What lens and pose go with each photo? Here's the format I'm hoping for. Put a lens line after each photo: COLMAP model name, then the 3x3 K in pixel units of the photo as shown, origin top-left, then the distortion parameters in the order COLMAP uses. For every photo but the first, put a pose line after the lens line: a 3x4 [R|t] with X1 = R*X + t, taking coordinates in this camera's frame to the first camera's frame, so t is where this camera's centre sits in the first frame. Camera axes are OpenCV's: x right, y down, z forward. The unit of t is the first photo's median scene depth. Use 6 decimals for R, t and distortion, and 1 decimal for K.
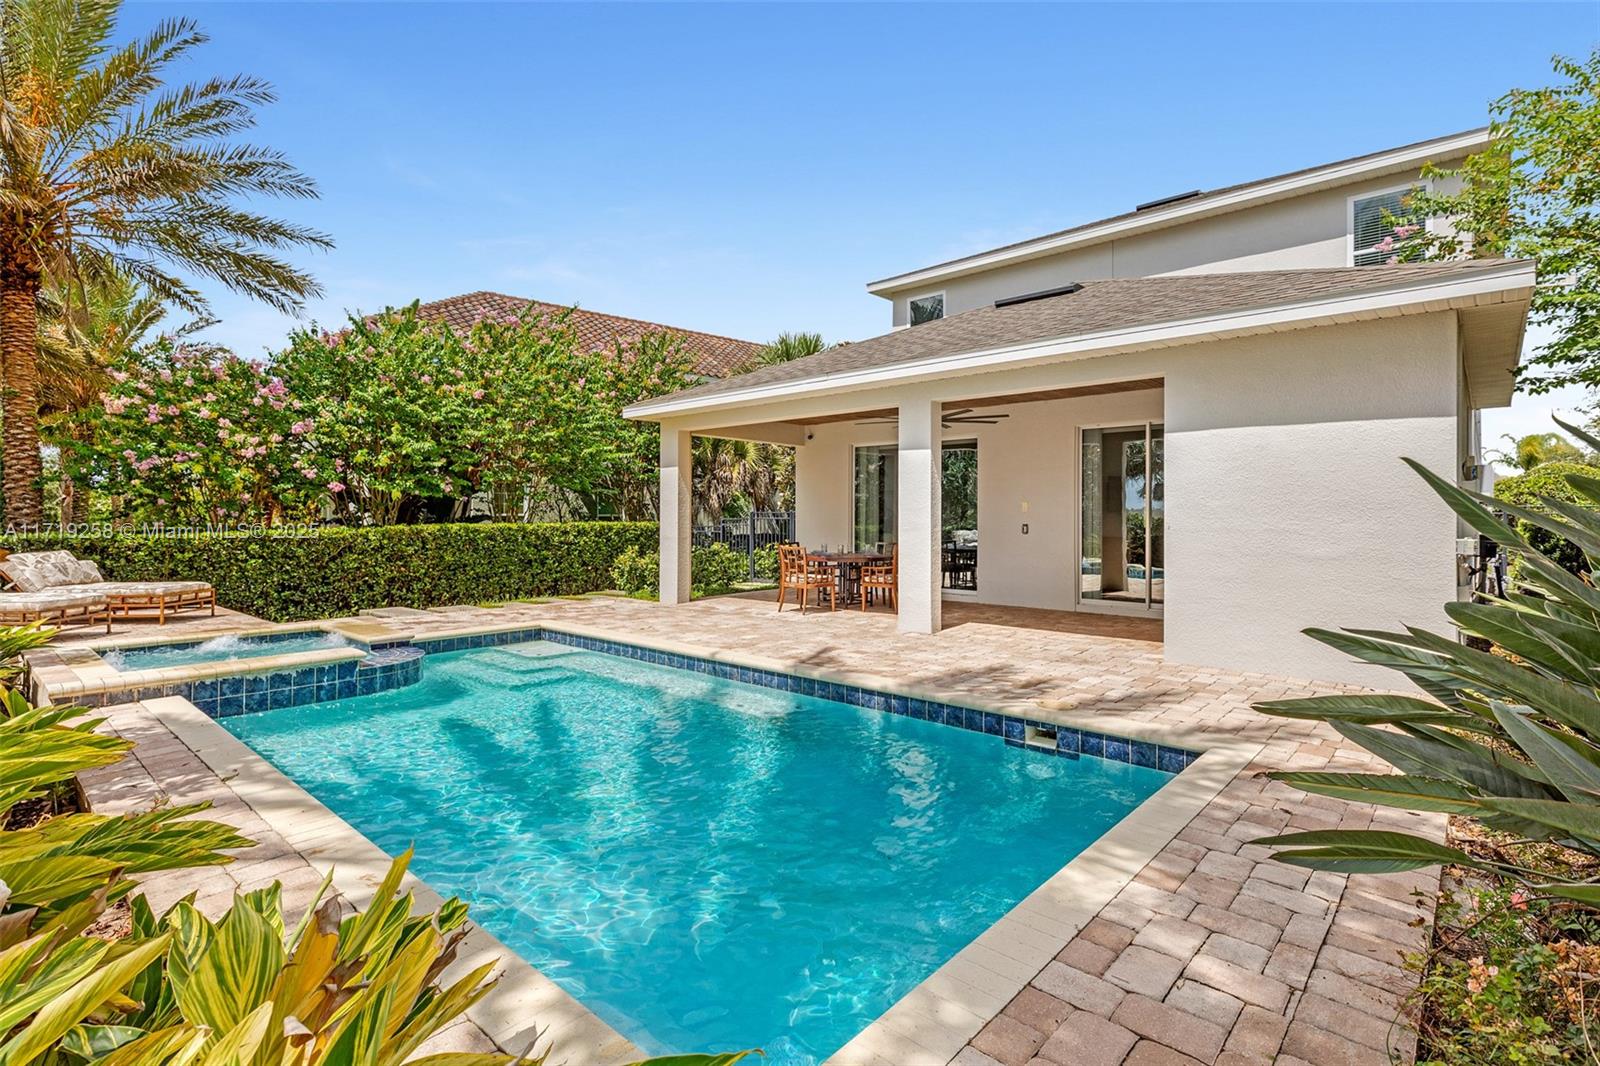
lens RADIAL K [[734.7, 0, 810.5], [0, 734.7, 527.2], [0, 0, 1]] dist [0.003580, 0.001479]
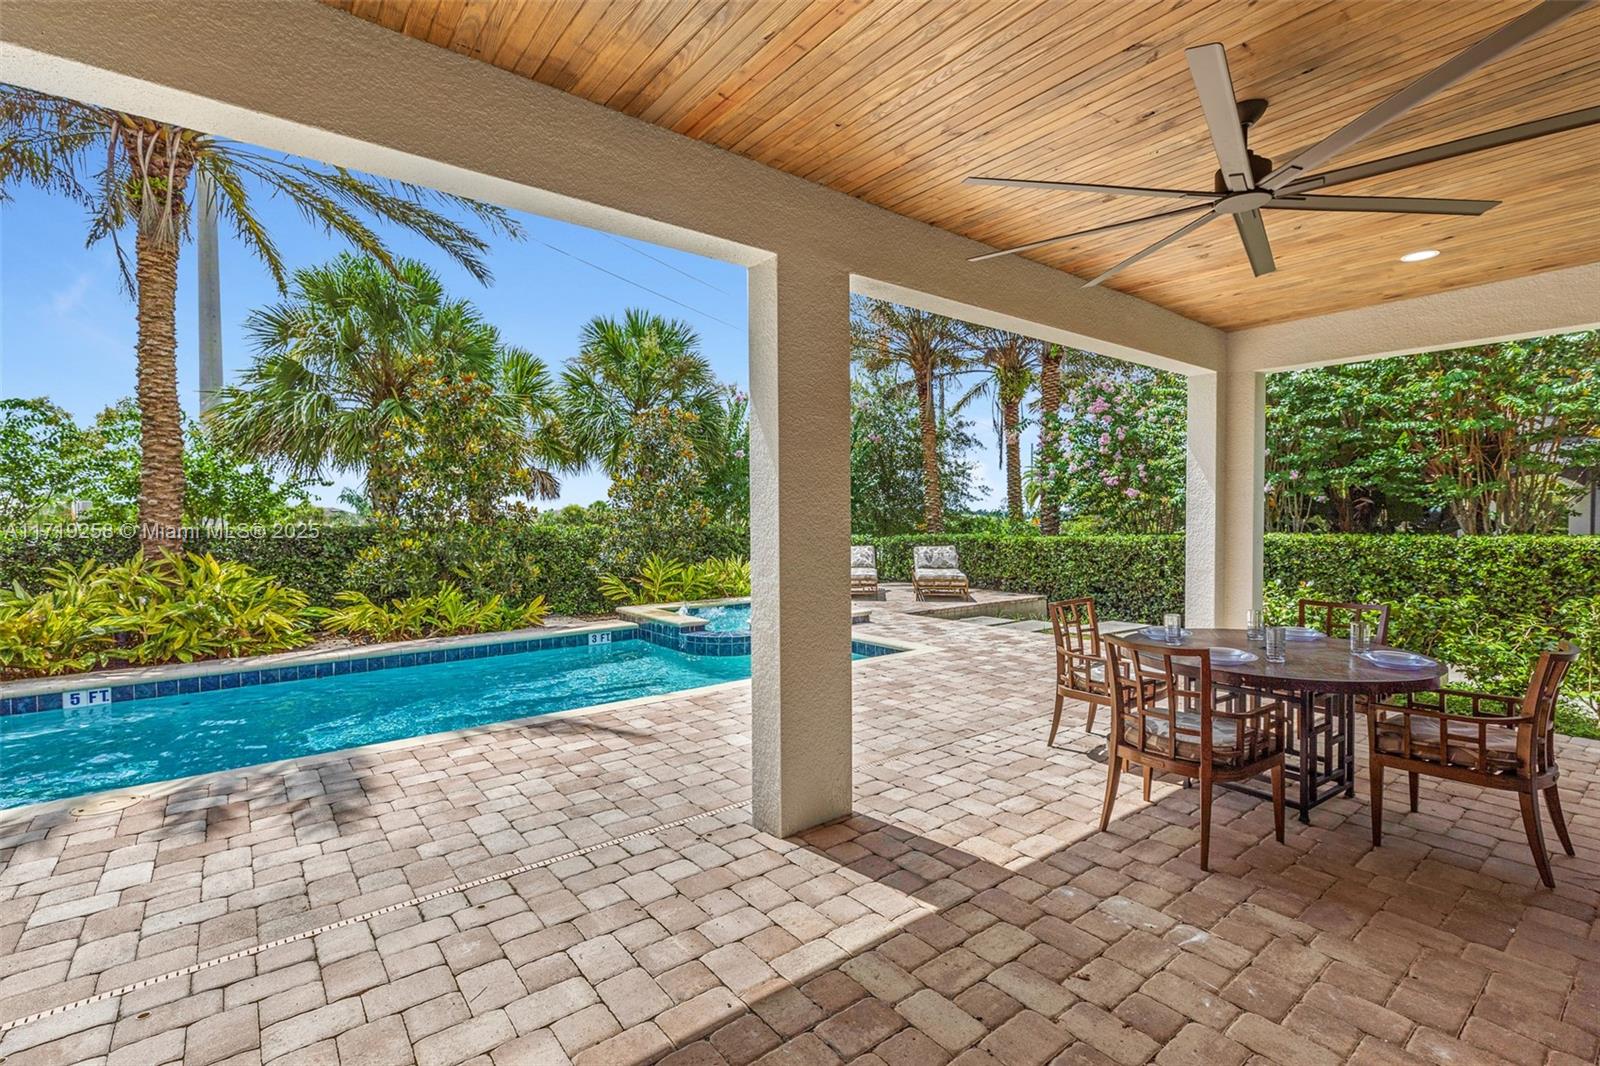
lens RADIAL K [[734.7, 0, 804.5], [0, 734.7, 526.1], [0, 0, 1]] dist [0.003580, 0.001479]
pose [[-0.160179, 0.013974, -0.986989, 0.501887], [-0.008353, 0.999845, 0.015512, -0.027912], [0.987053, 0.010729, -0.160037, 0.962541]]
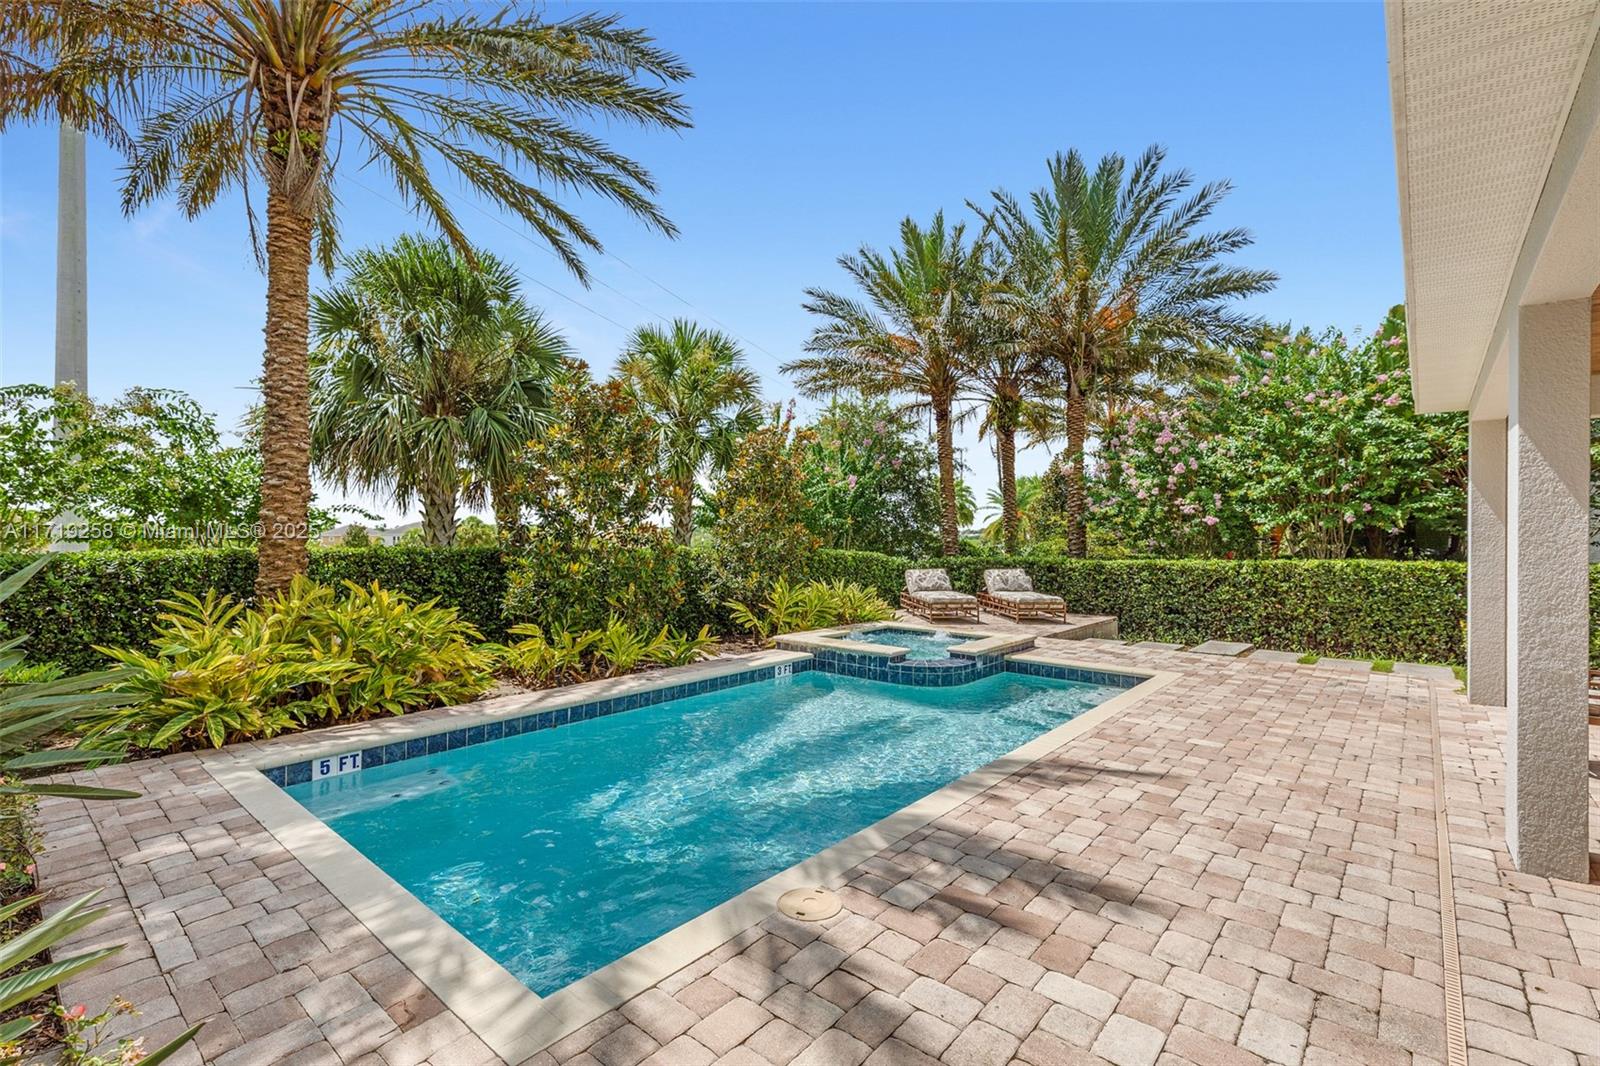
lens RADIAL K [[734.7, 0, 807.4], [0, 734.7, 523.3], [0, 0, 1]] dist [0.003580, 0.001479]
pose [[0.034213, -0.015684, -0.999291, 0.495444], [-0.018307, 0.999699, -0.016317, -0.029375], [0.999247, 0.018852, 0.033916, 0.515268]]
